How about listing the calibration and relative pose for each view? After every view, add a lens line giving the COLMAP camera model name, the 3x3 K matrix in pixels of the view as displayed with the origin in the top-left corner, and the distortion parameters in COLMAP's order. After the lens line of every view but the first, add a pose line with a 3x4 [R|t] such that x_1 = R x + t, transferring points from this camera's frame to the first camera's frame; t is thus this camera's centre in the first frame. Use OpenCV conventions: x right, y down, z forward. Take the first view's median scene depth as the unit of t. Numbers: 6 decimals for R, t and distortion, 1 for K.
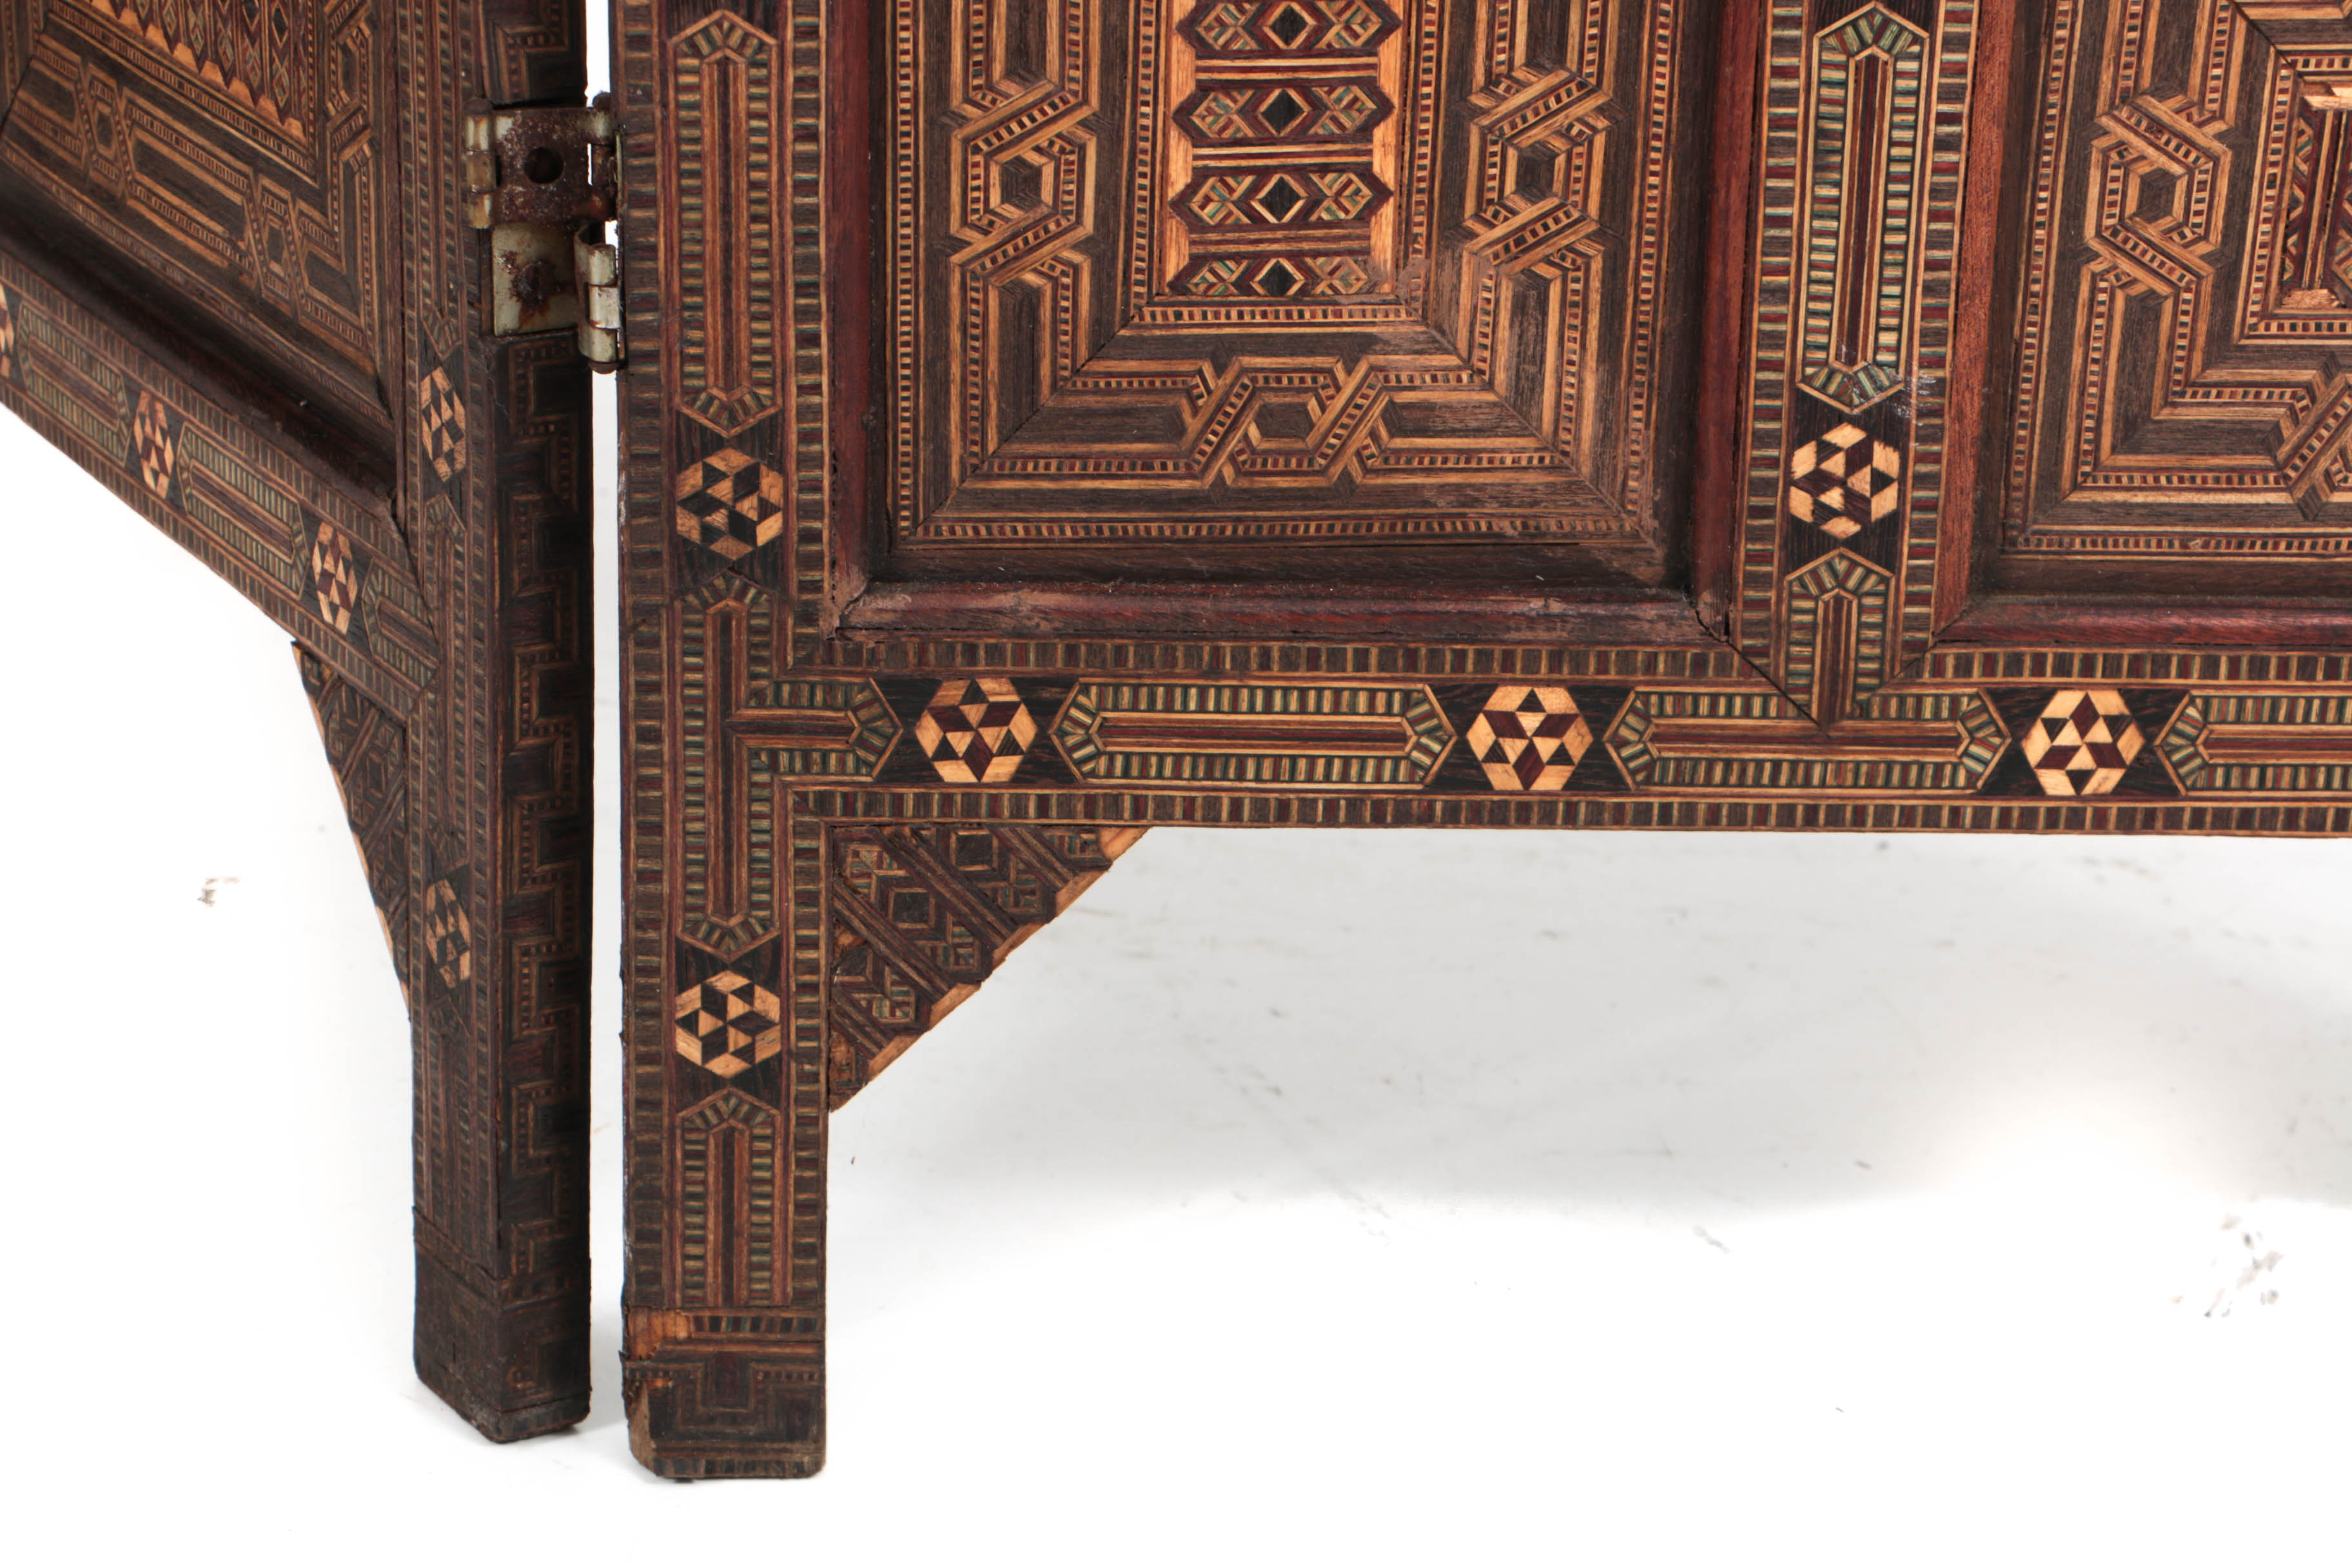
lens RADIAL K [[5850.6, 0, 1186.6], [0, 5850.6, 799.2], [0, 0, 1]] dist [0.276881, 0.000000]
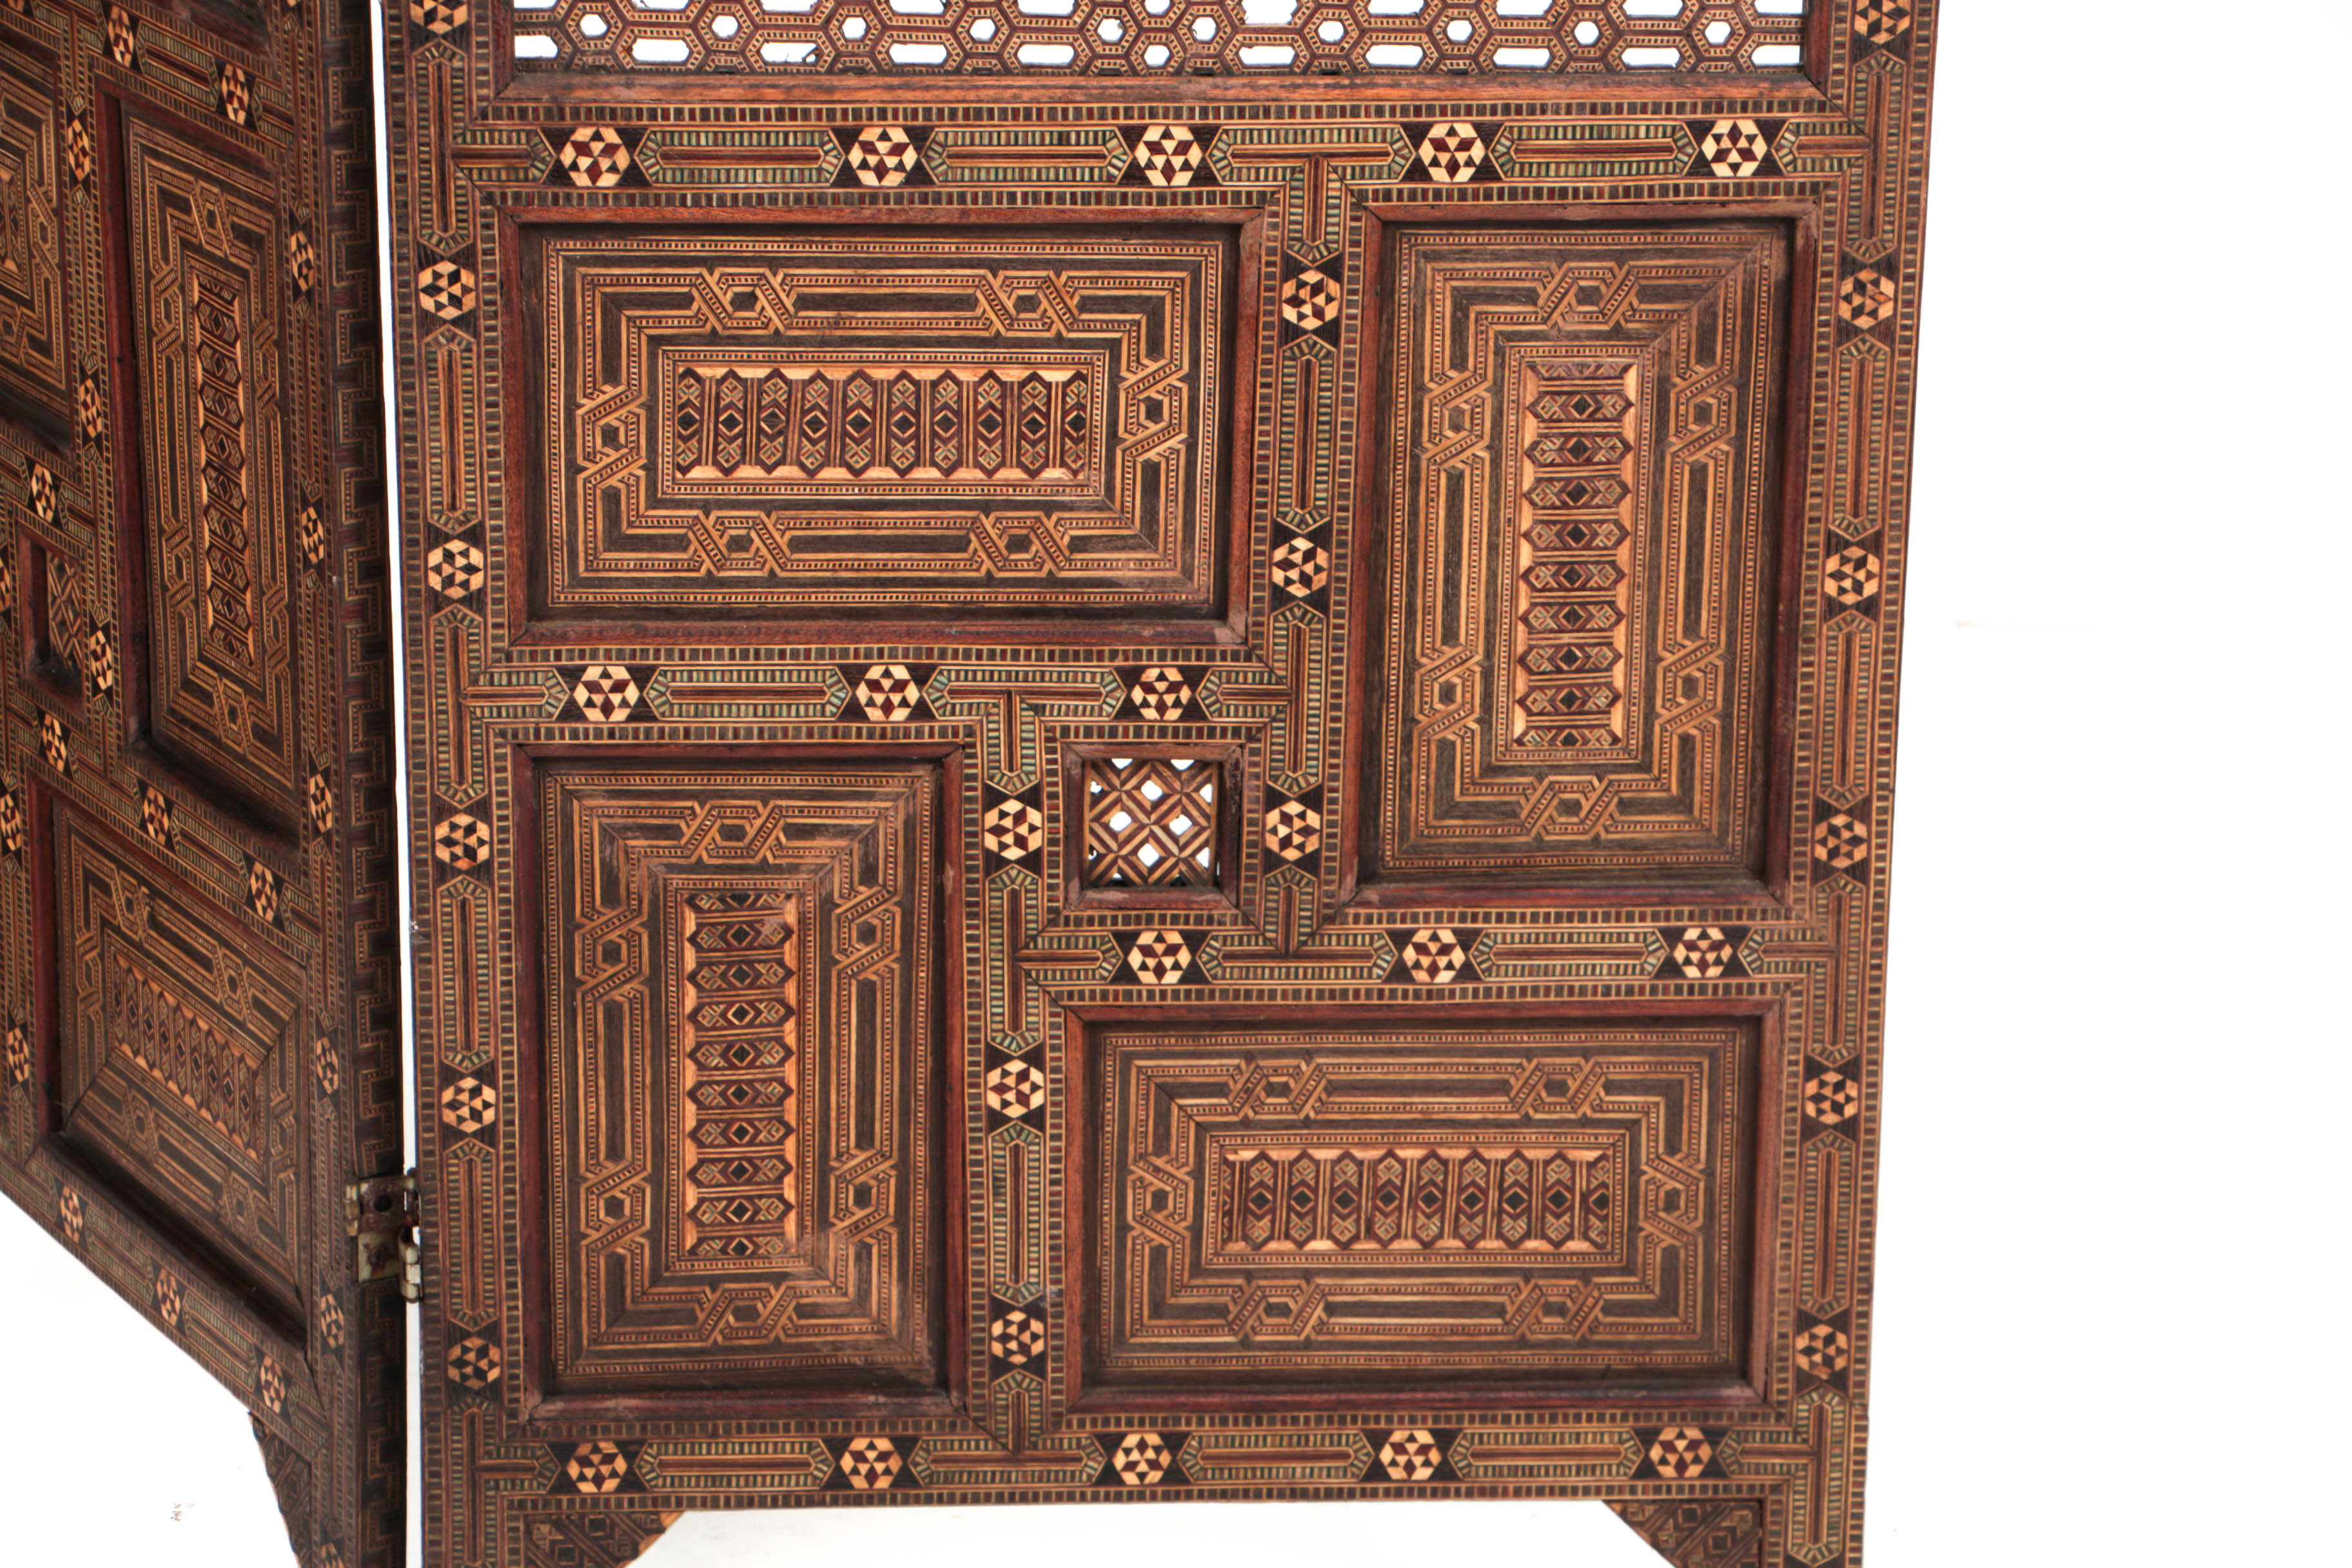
lens RADIAL K [[7146.7, 0, 1175.5], [0, 7146.7, 797.6], [0, 0, 1]] dist [0.575432, 0.000000]
pose [[0.999753, -0.017359, 0.013878, 0.134906], [0.017762, 0.999408, -0.029467, -0.167640], [-0.013358, 0.029706, 0.999469, -1.521244]]
